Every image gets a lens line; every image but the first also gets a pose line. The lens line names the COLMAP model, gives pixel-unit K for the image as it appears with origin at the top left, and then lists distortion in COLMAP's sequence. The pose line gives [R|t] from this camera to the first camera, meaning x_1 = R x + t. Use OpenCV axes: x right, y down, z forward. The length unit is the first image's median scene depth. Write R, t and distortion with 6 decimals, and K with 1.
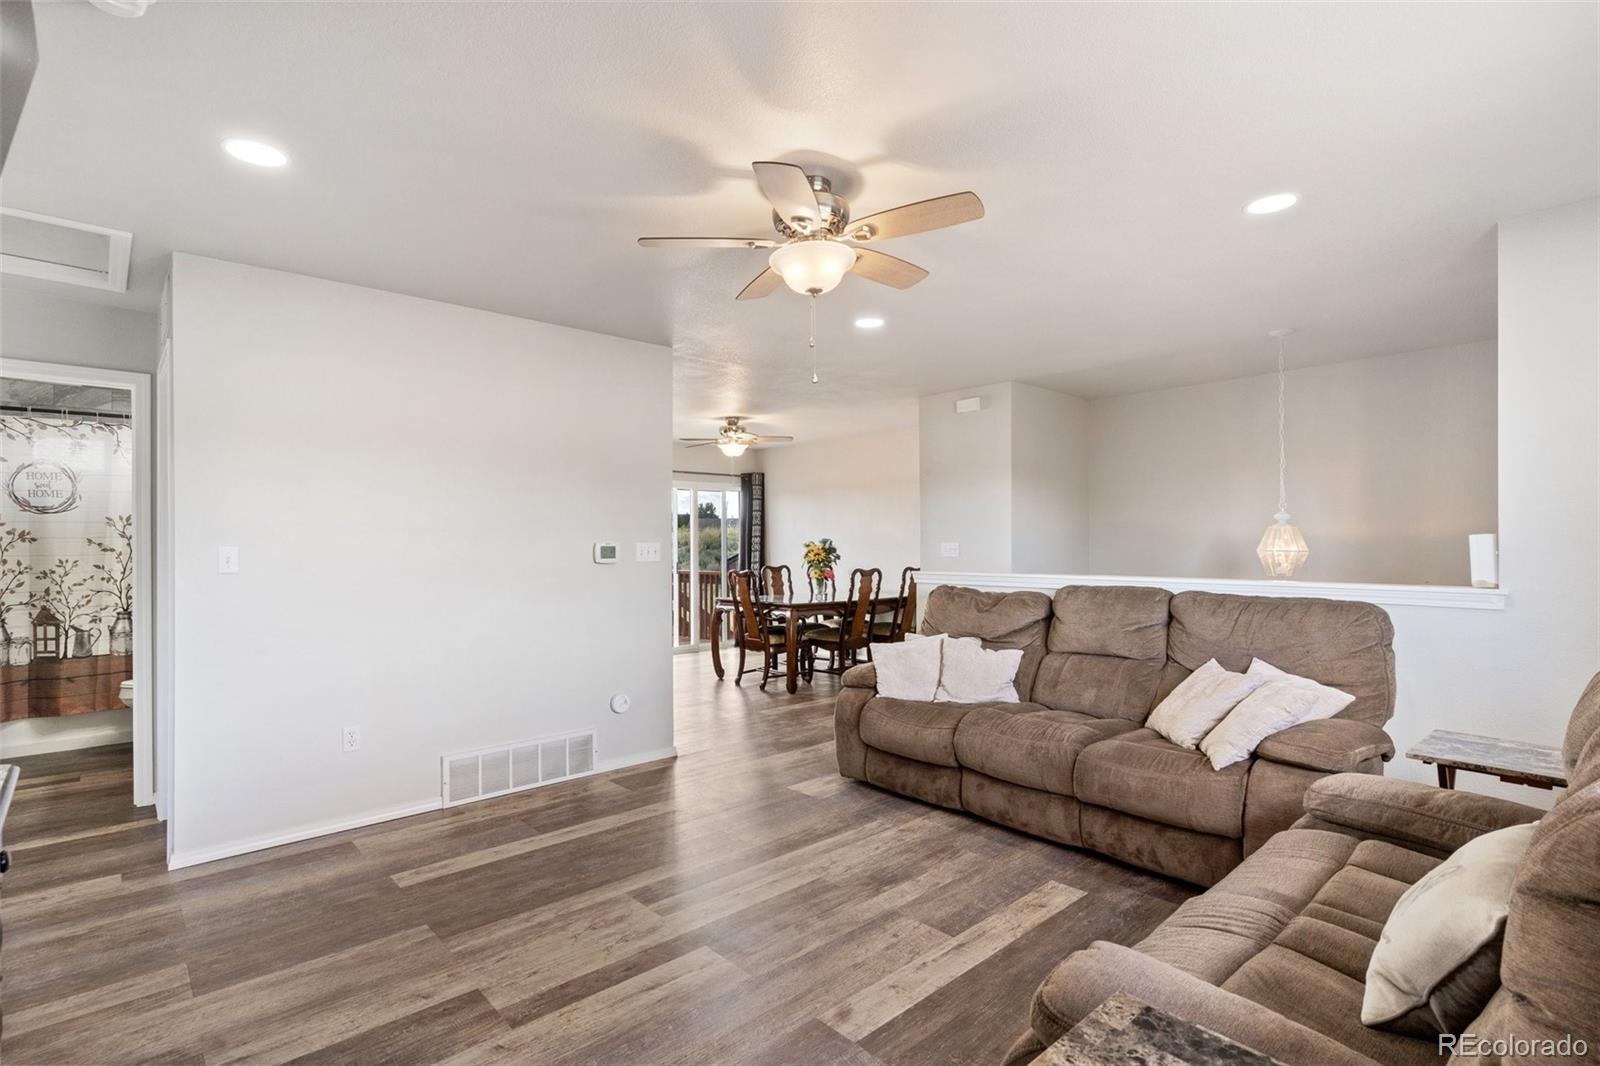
lens RADIAL K [[774.6, 0, 800.5], [0, 774.6, 539.8], [0, 0, 1]] dist [0.009981, 0.000564]
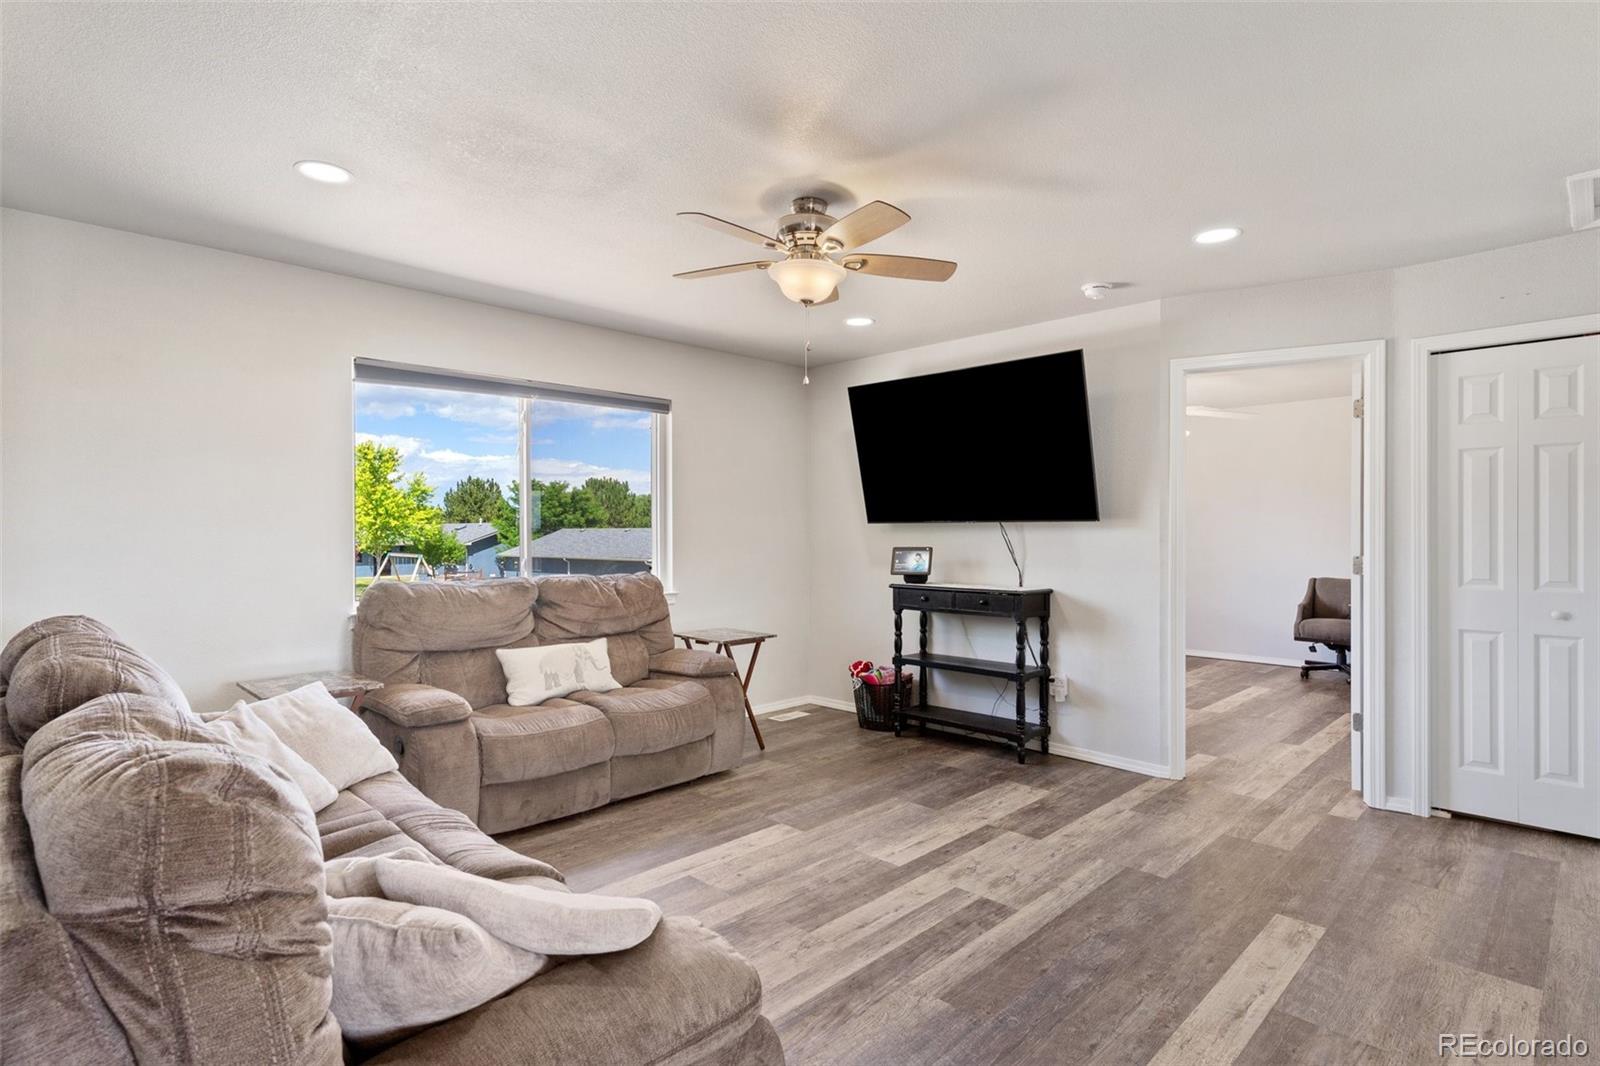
lens RADIAL K [[806.9, 0, 801.7], [0, 806.9, 535.4], [0, 0, 1]] dist [0.006297, 0.000912]
pose [[-0.998760, 0.003779, -0.049642, 0.084532], [0.004087, 0.999973, -0.006108, 0.016906], [0.049618, -0.006303, -0.998748, 2.117752]]
